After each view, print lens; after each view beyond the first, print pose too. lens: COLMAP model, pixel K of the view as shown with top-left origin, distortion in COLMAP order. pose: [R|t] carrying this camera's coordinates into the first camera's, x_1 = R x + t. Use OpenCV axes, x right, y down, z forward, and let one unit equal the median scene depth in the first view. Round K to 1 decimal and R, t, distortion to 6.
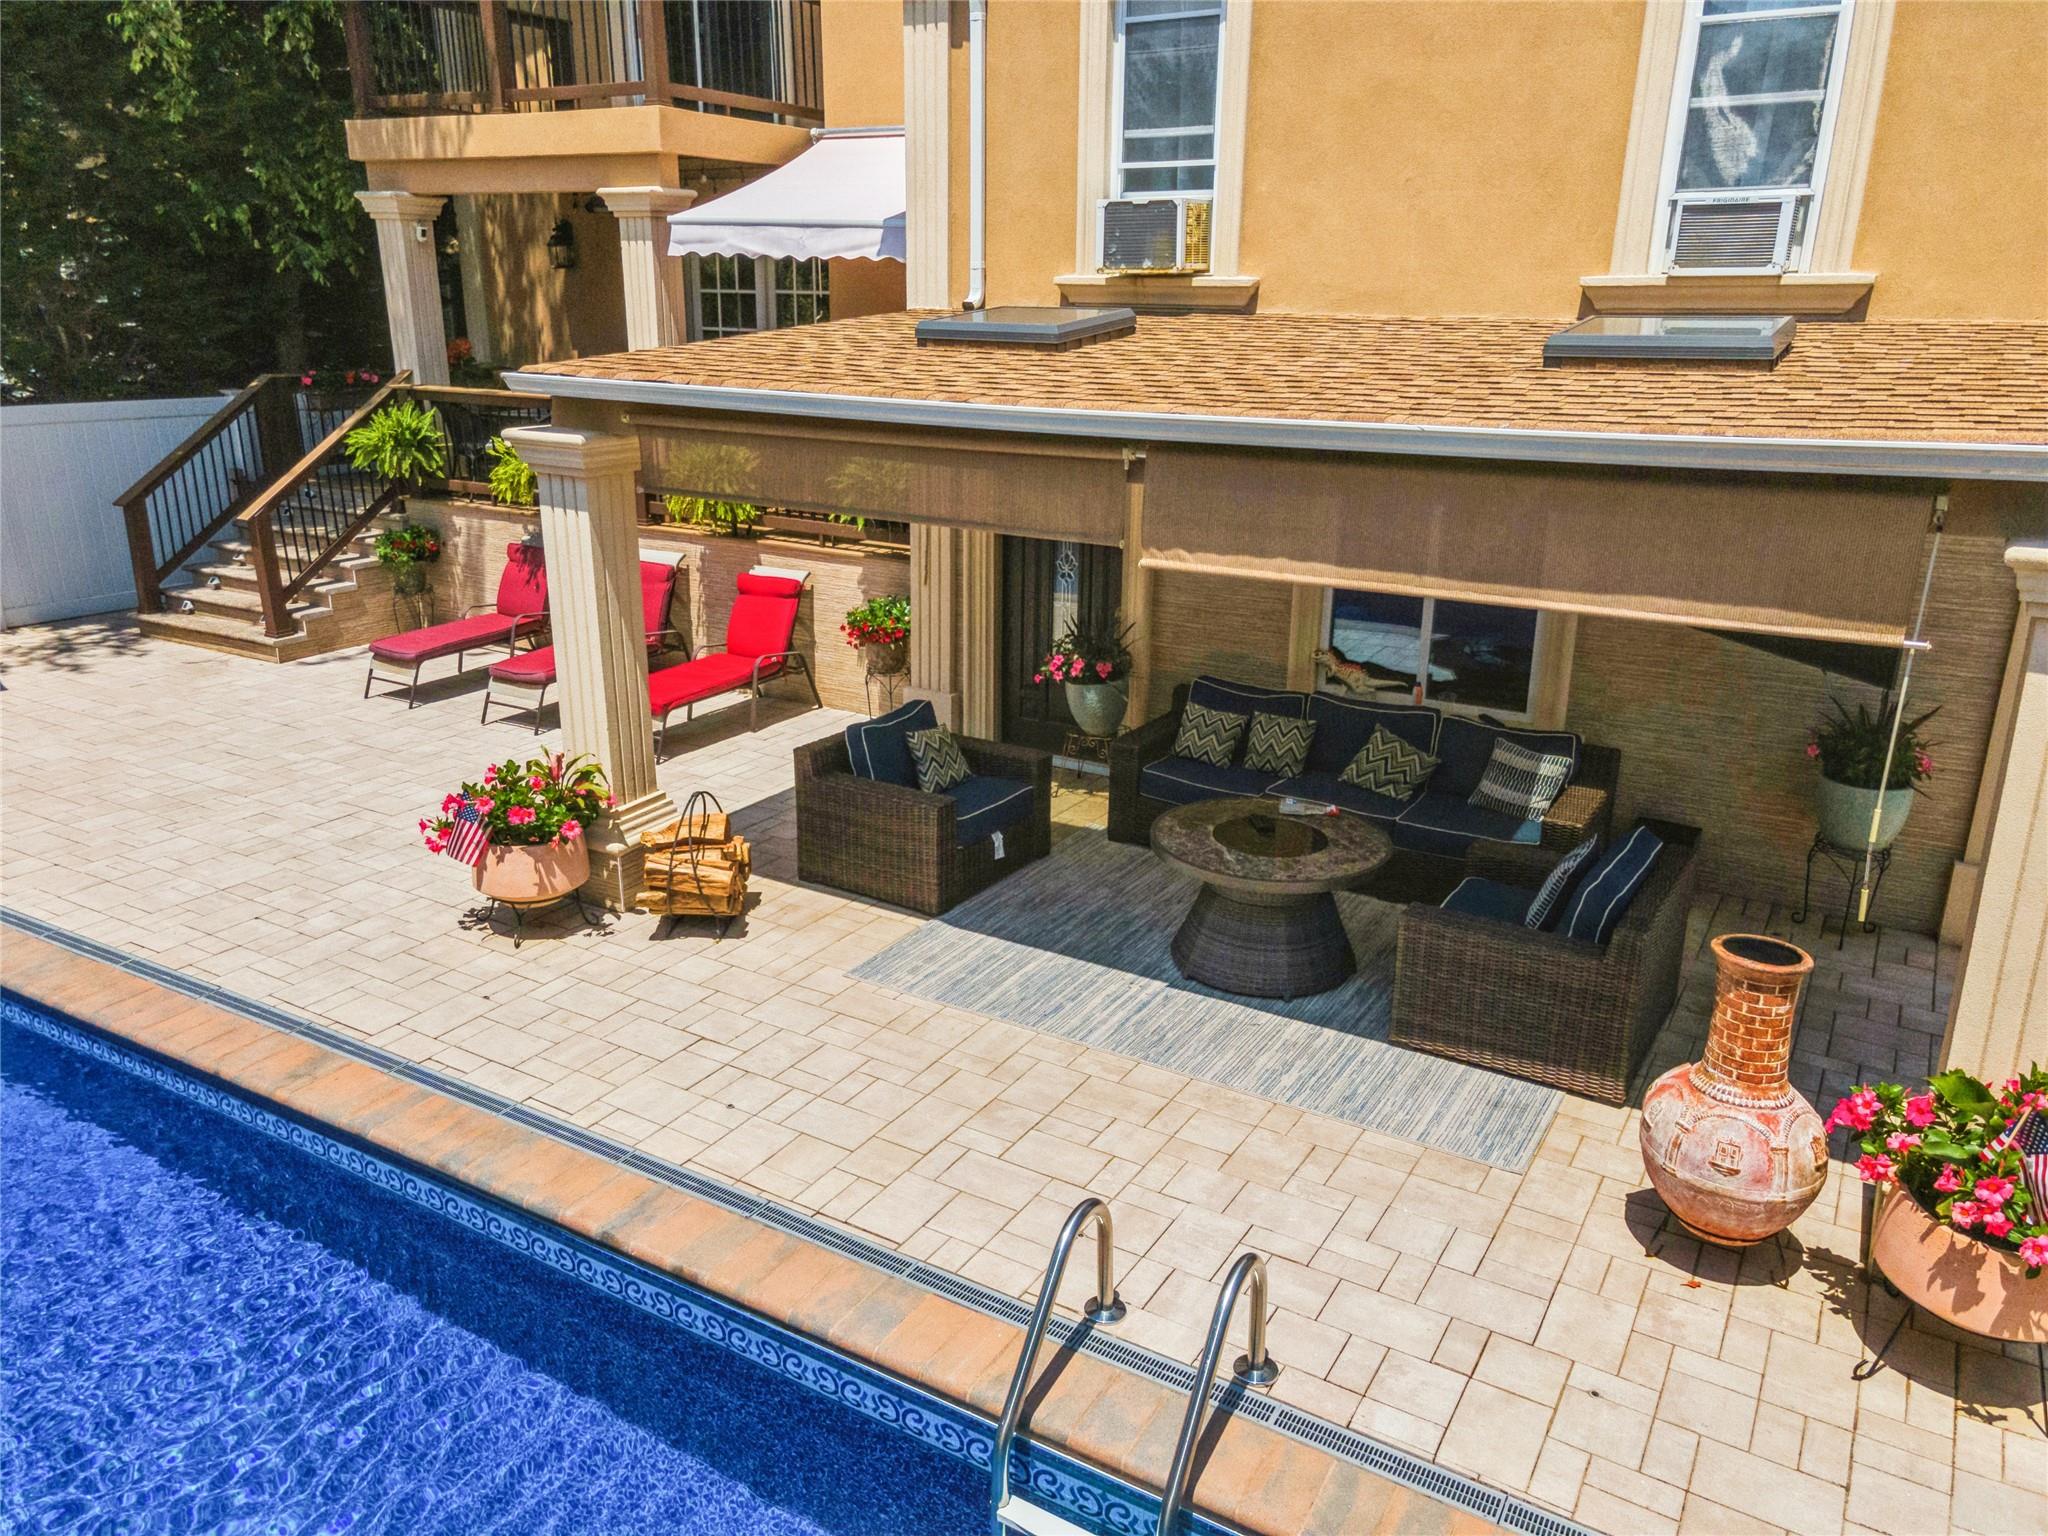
lens RADIAL K [[1500.3, 0, 1010.8], [0, 1500.3, 757.2], [0, 0, 1]] dist [0.021689, 0.044980]
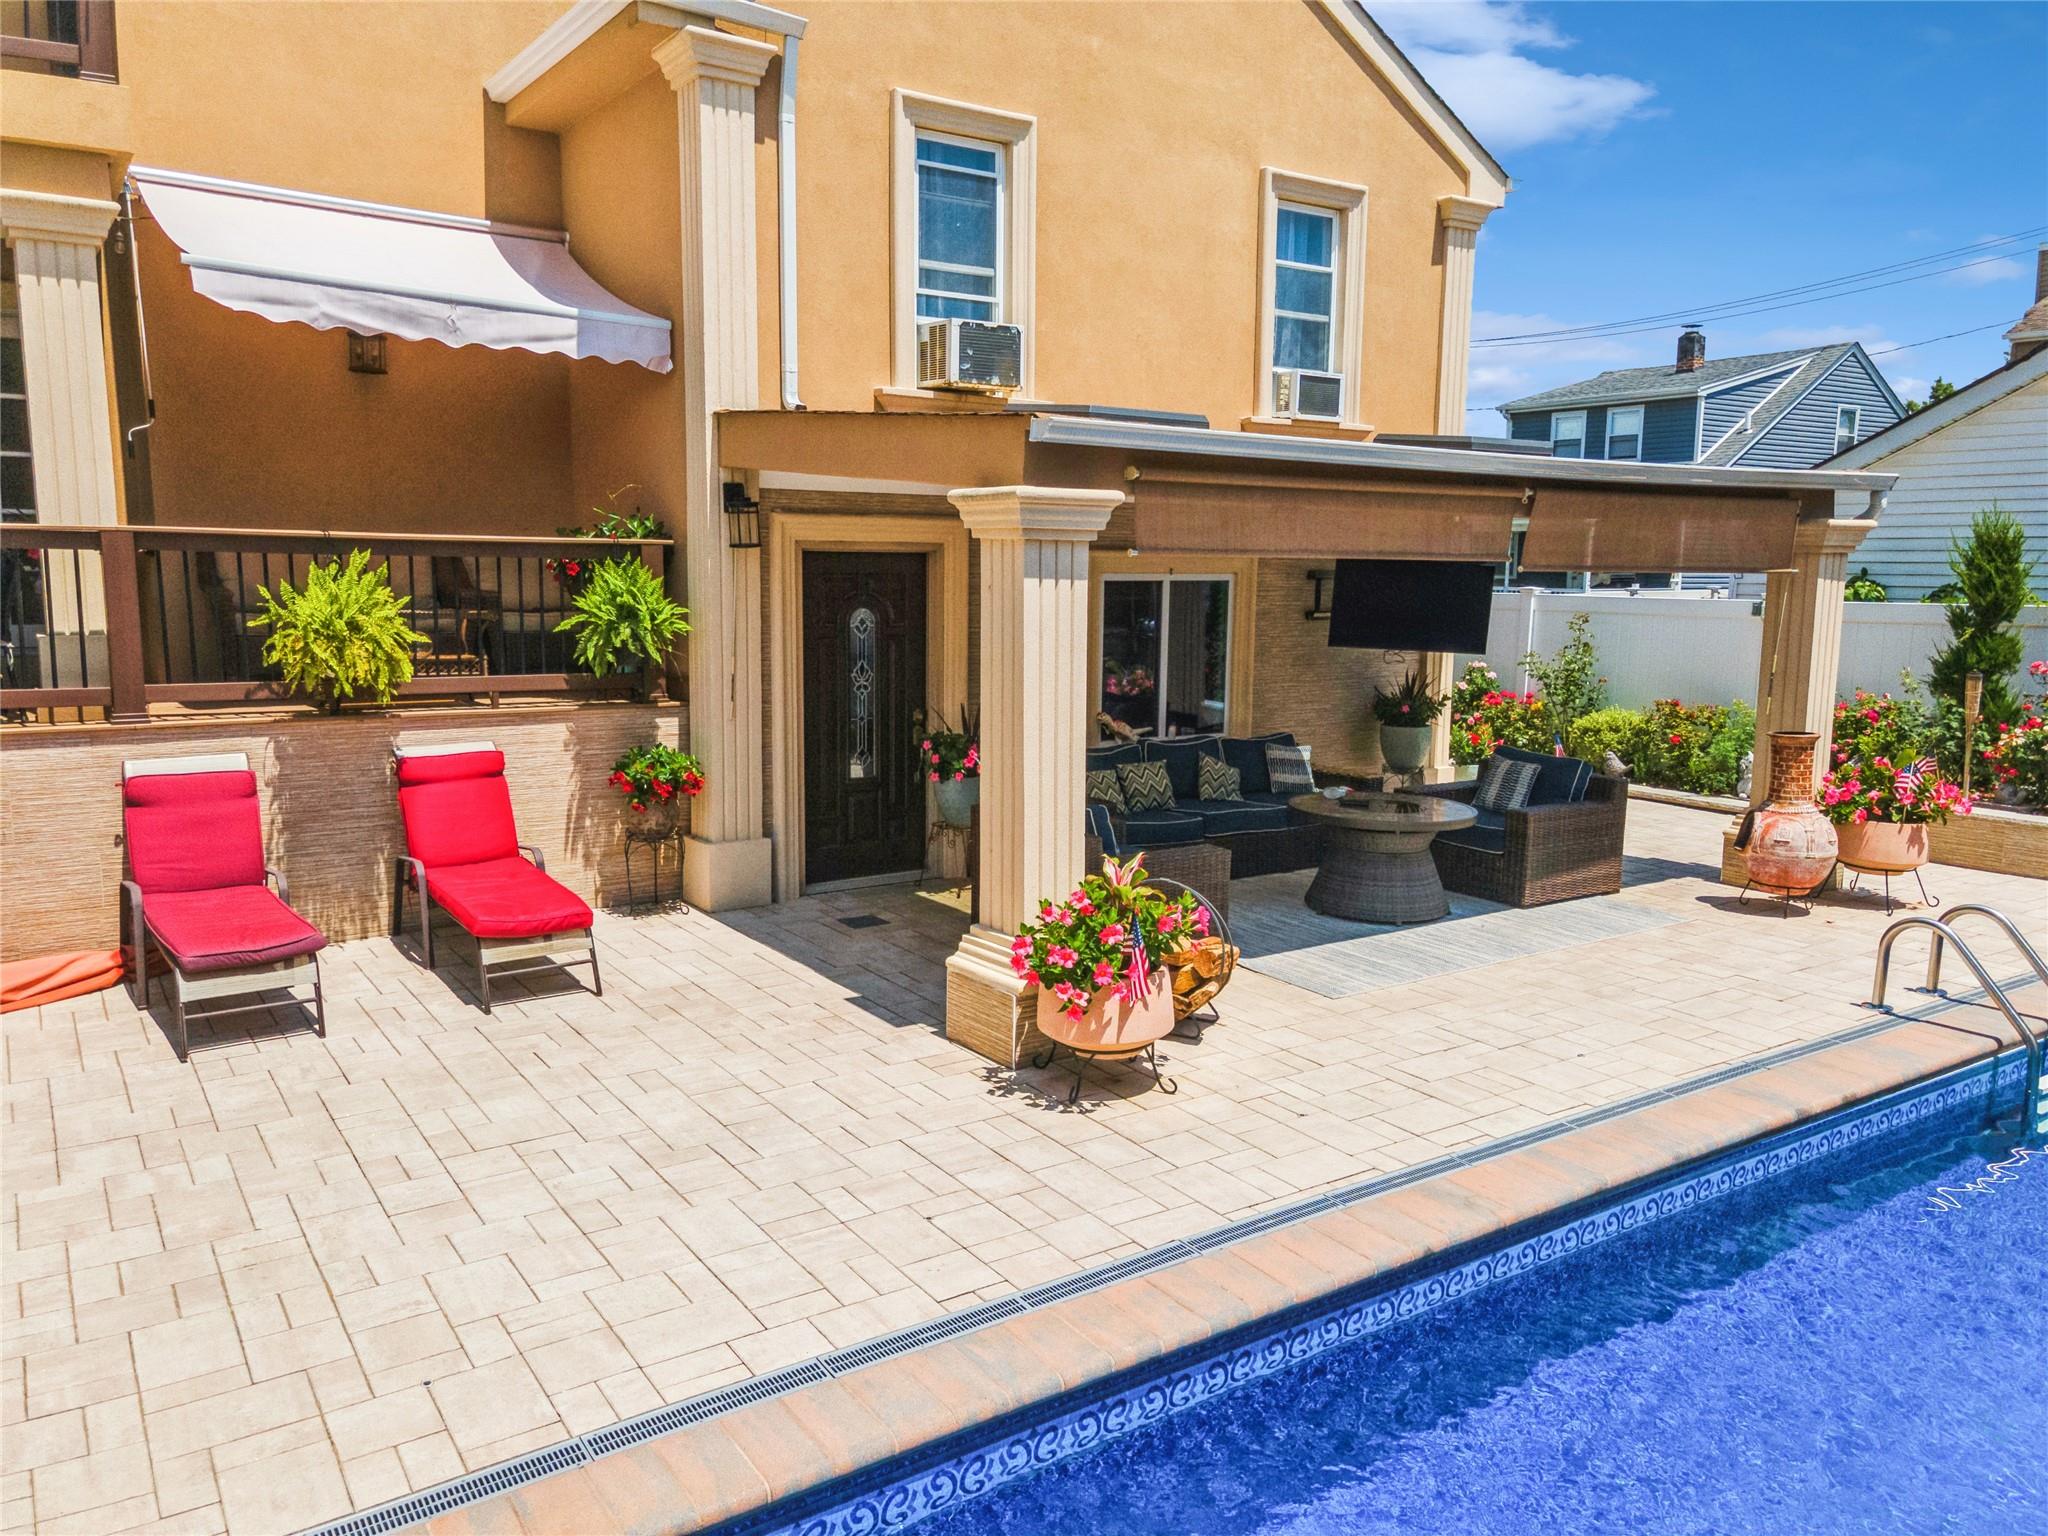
lens RADIAL K [[1500.3, 0, 1014.5], [0, 1500.3, 757.8], [0, 0, 1]] dist [0.021689, 0.044980]
pose [[0.415678, -0.126782, 0.900632, -1.061267], [0.265022, 0.964149, 0.013405, -0.083777], [-0.870043, 0.233115, 0.434375, 0.659722]]
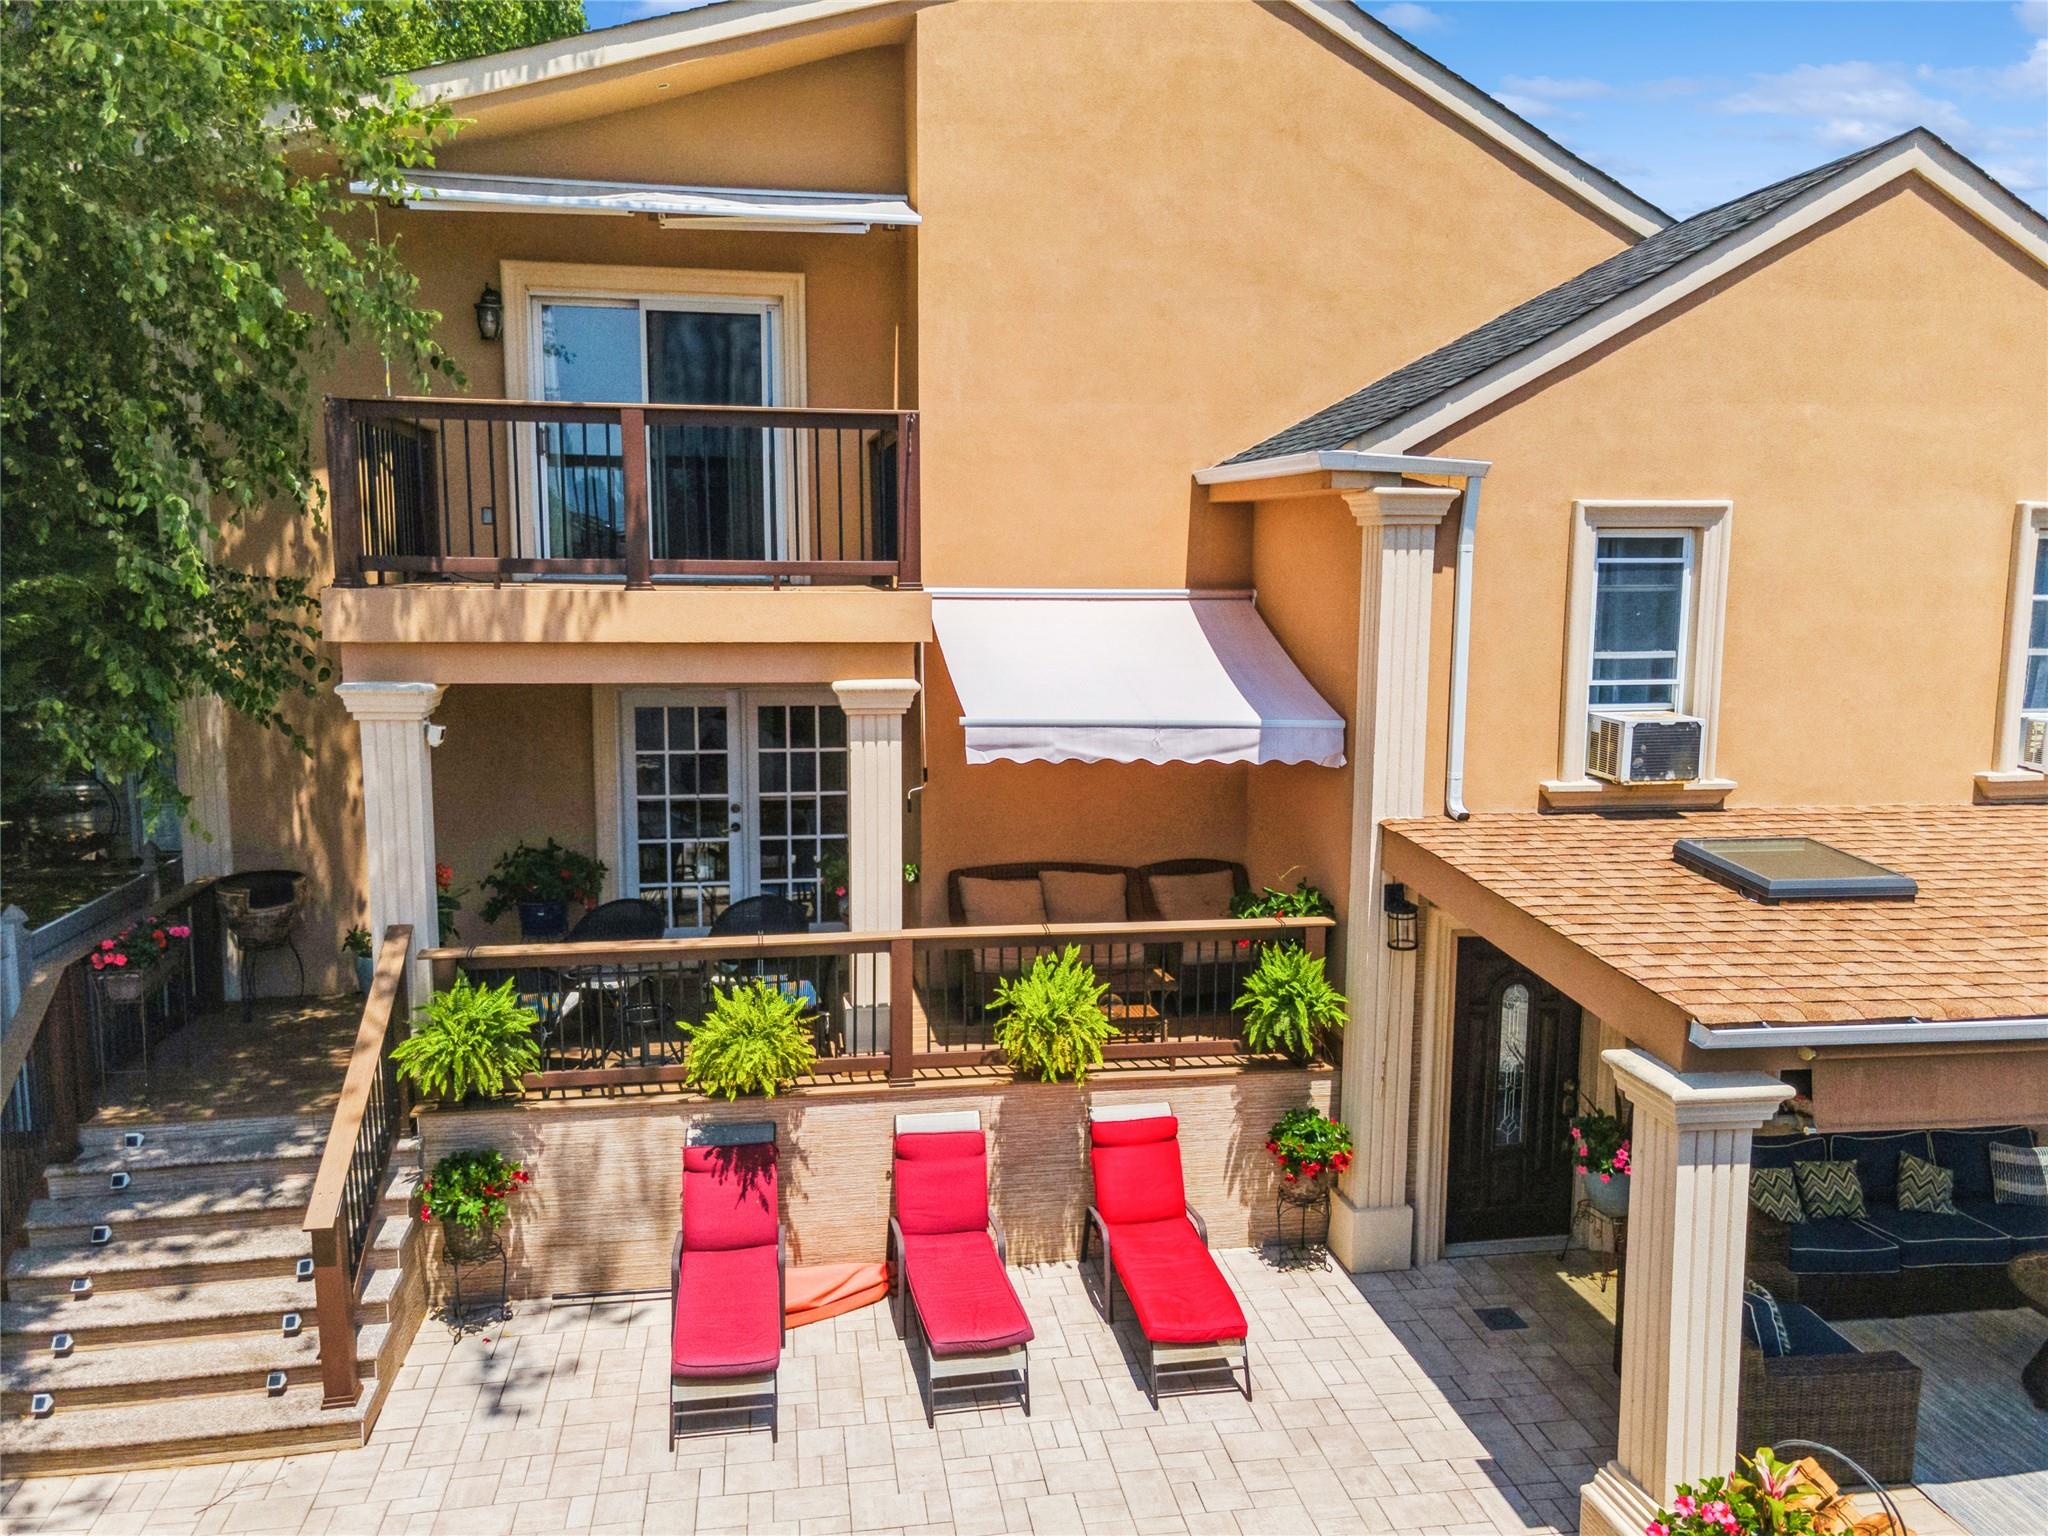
lens RADIAL K [[1500.3, 0, 1017.2], [0, 1500.3, 766.9], [0, 0, 1]] dist [0.021689, 0.044980]
pose [[0.755224, -0.095921, 0.648411, -1.111989], [0.196778, 0.976783, -0.084694, -0.383003], [-0.625233, 0.191556, 0.756565, 0.538122]]
